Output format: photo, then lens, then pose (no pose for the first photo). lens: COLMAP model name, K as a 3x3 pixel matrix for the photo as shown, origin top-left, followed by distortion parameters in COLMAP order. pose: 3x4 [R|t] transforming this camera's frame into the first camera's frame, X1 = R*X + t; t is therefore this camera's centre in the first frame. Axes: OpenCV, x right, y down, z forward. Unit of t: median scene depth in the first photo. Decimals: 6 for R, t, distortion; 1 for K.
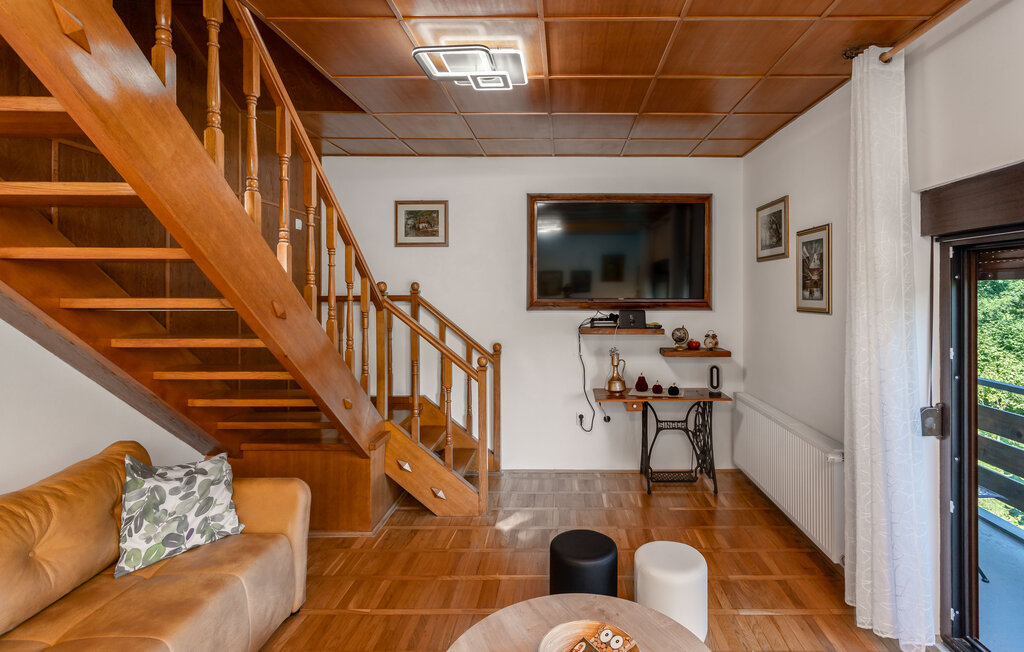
lens RADIAL K [[525.0, 0, 576.2], [0, 525.0, 299.2], [0, 0, 1]] dist [-0.000110, 0.001777]
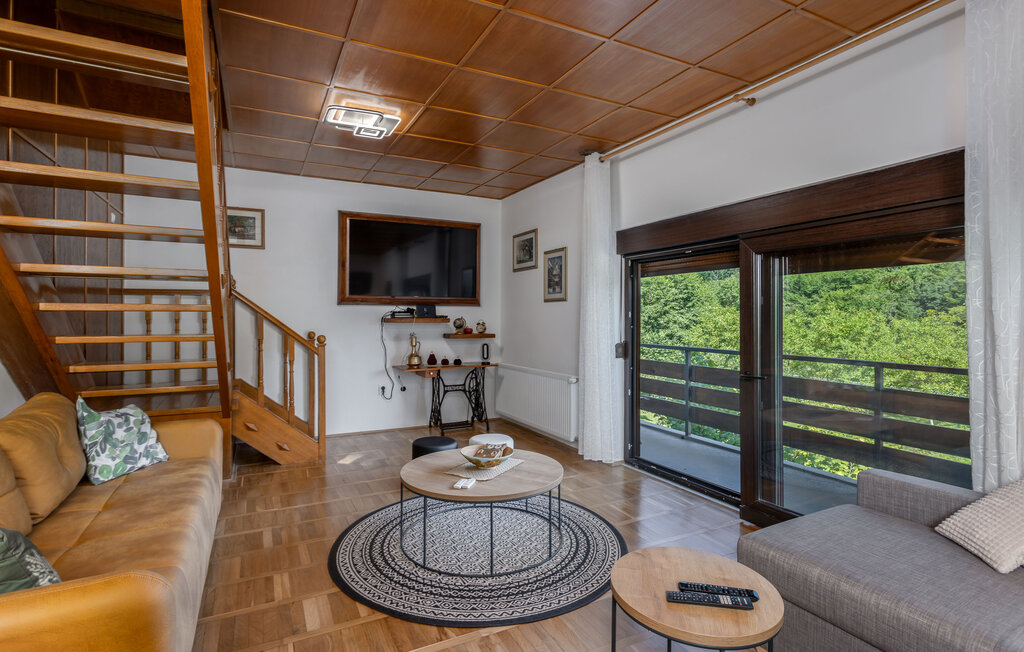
lens RADIAL K [[489.4, 0, 514.2], [0, 489.4, 321.1], [0, 0, 1]] dist [-0.001211, 0.000124]
pose [[0.906511, 0.002806, 0.422172, -0.256306], [-0.002995, 0.999995, -0.000217, 0.073487], [-0.422171, -0.001068, 0.906516, -0.273225]]
